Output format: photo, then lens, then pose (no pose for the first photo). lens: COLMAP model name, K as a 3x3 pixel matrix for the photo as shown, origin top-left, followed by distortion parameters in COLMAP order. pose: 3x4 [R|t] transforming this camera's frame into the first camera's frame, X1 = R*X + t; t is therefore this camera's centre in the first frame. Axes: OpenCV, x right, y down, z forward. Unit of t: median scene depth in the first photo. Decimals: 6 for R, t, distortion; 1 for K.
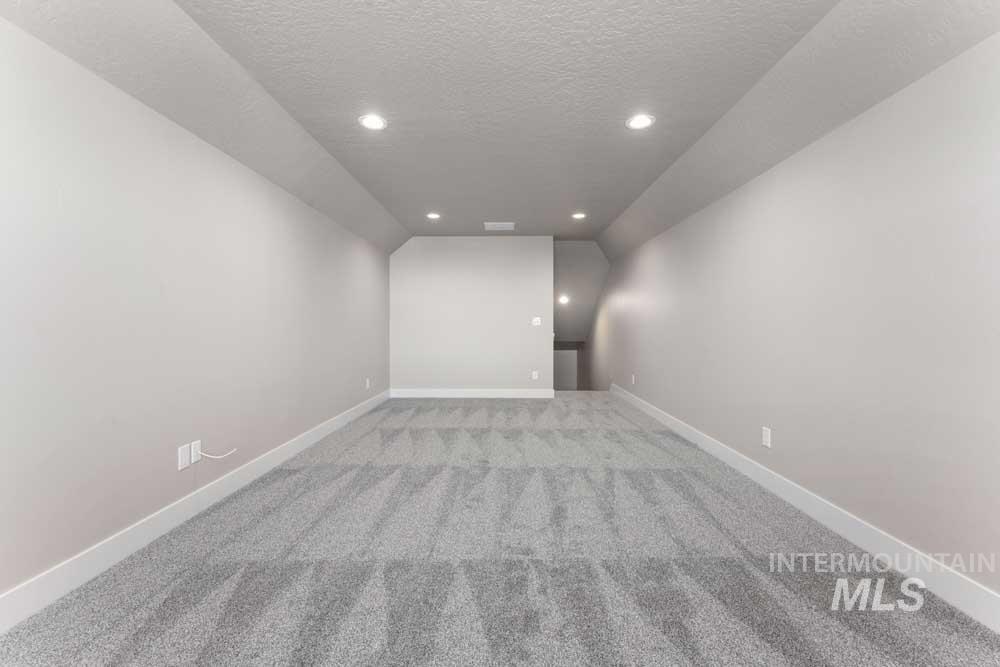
lens RADIAL K [[428.9, 0, 502.0], [0, 428.9, 327.9], [0, 0, 1]] dist [0.000401, -0.000153]
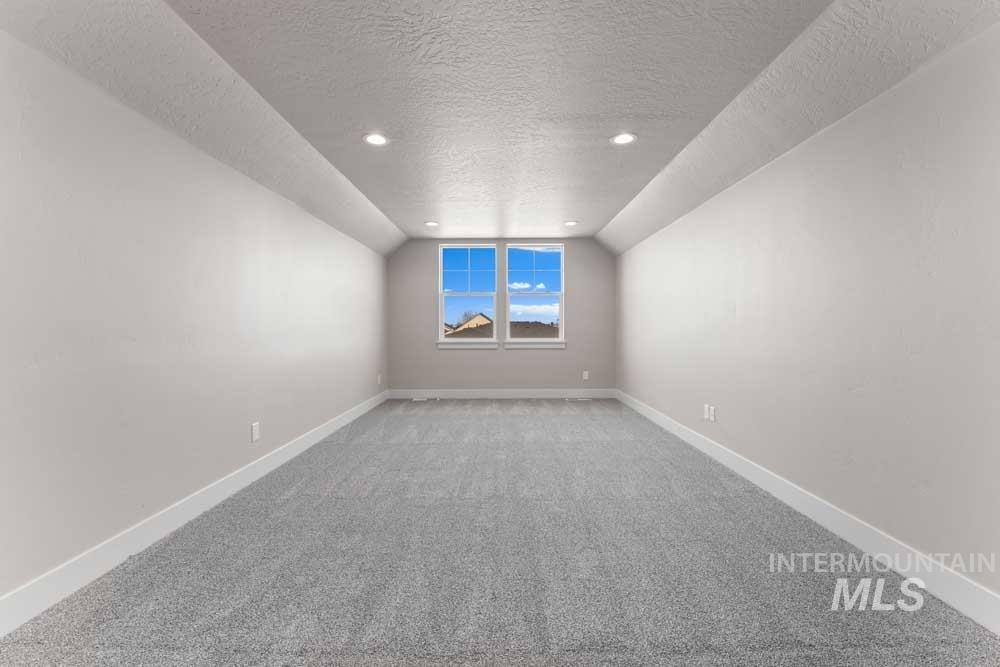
lens RADIAL K [[428.9, 0, 502.0], [0, 428.9, 327.9], [0, 0, 1]] dist [0.000401, -0.000153]
pose [[0.999900, -0.007534, 0.011985, -0.001993], [0.007603, 0.999955, -0.005686, 0.000754], [-0.011942, 0.005777, 0.999912, -0.115459]]
